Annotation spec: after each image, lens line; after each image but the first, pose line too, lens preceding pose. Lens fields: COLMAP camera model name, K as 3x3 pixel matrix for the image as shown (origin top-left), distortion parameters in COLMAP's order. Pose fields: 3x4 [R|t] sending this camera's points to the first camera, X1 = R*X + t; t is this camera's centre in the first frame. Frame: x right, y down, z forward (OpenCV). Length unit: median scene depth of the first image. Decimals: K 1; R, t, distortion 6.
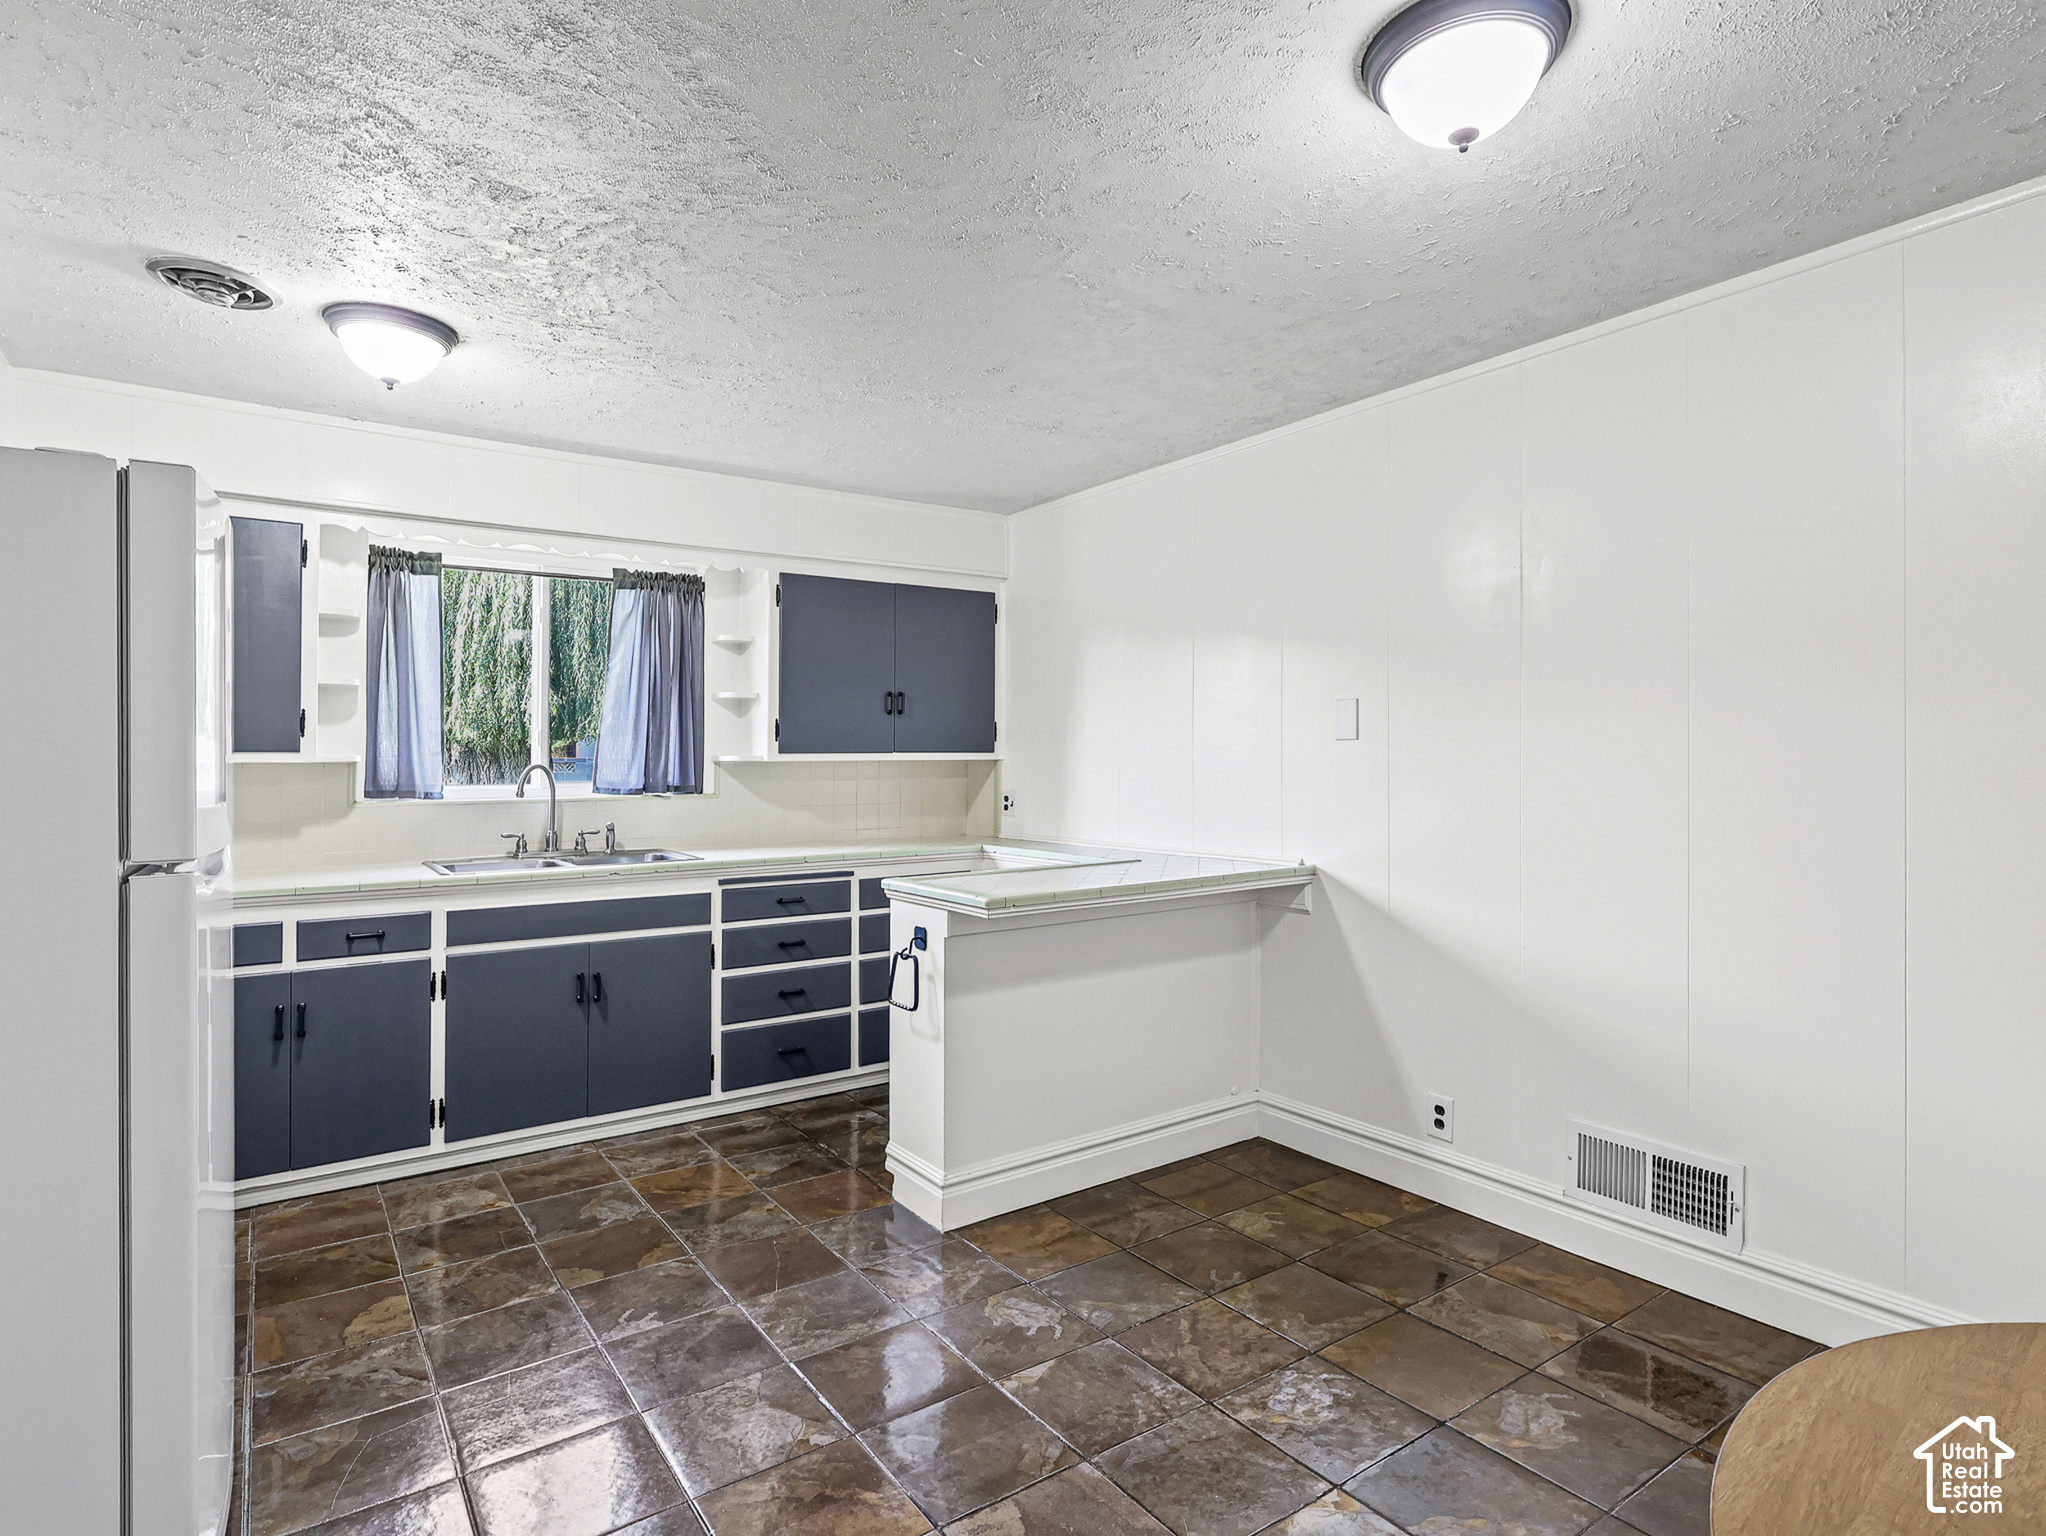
lens RADIAL K [[1079.0, 0, 1023.2], [0, 1079.0, 760.4], [0, 0, 1]] dist [-0.003326, 0.002337]
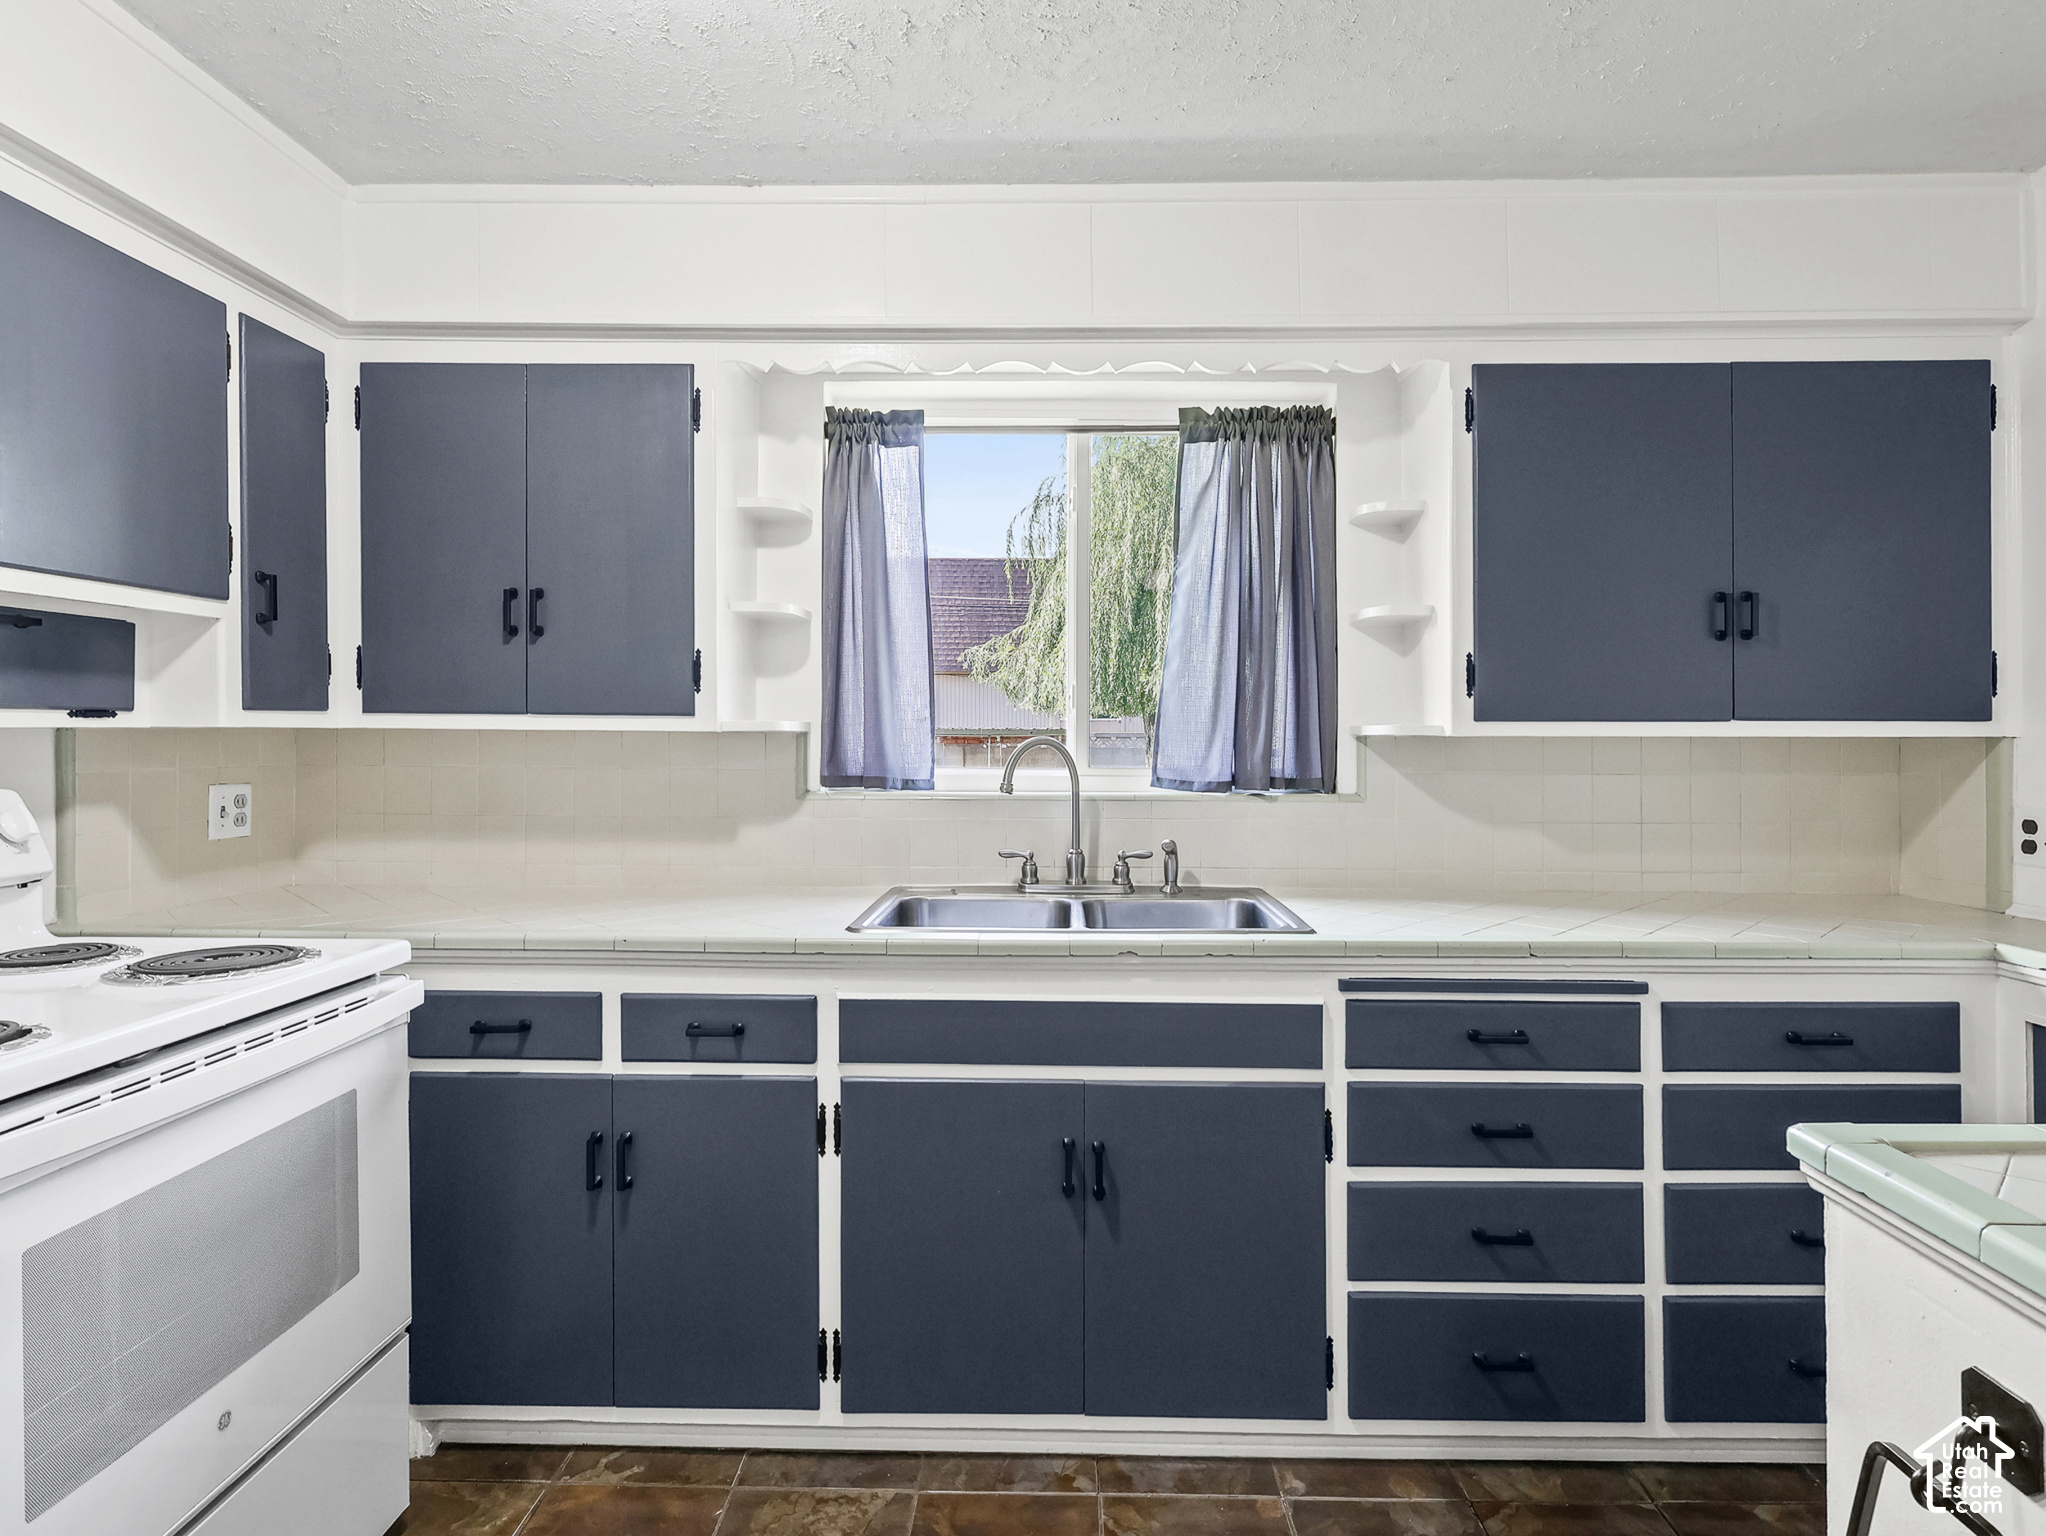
lens RADIAL K [[1079.0, 0, 1039.8], [0, 1079.0, 692.6], [0, 0, 1]] dist [-0.003326, 0.002337]
pose [[0.806333, -0.016291, -0.591237, -0.098231], [-0.008134, 0.999221, -0.038625, 0.001668], [0.591405, 0.035954, 0.805572, 0.505716]]
